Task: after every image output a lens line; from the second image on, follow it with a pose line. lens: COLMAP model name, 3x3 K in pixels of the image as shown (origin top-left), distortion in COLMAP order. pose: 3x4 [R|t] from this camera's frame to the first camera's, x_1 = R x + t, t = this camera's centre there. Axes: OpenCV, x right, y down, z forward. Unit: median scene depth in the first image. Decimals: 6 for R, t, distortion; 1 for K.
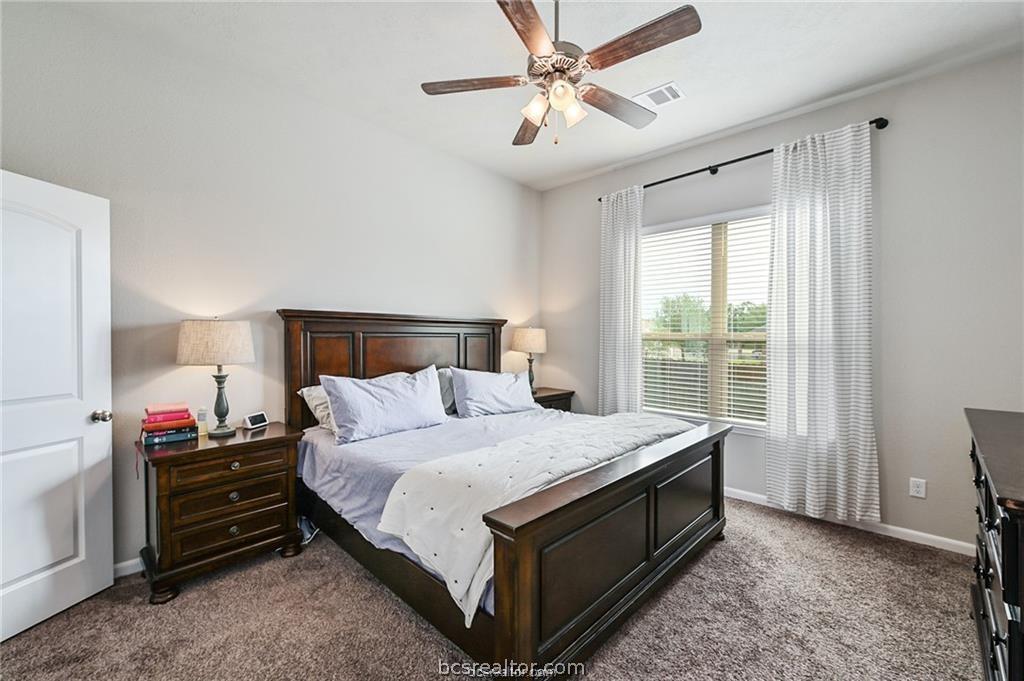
lens RADIAL K [[429.0, 0, 512.3], [0, 429.0, 340.4], [0, 0, 1]] dist [-0.001361, -0.000137]
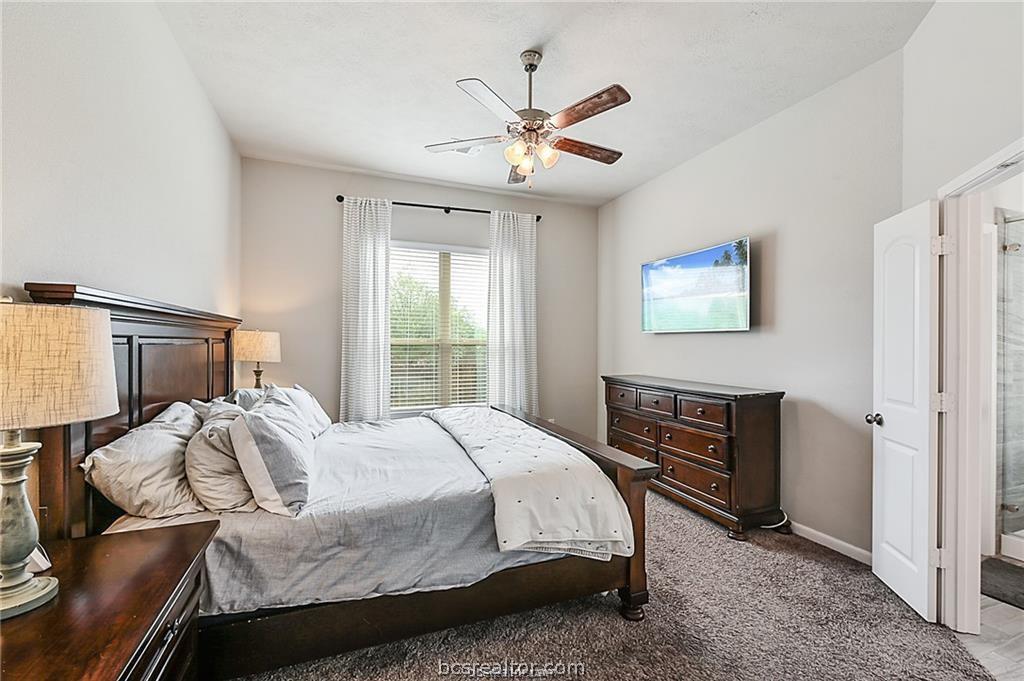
lens RADIAL K [[429.0, 0, 511.0], [0, 429.0, 339.9], [0, 0, 1]] dist [-0.001361, -0.000137]
pose [[0.412199, 0.002608, 0.911090, -0.603248], [0.004934, 0.999975, -0.005095, -0.007970], [-0.911081, 0.006595, 0.412175, 0.311561]]
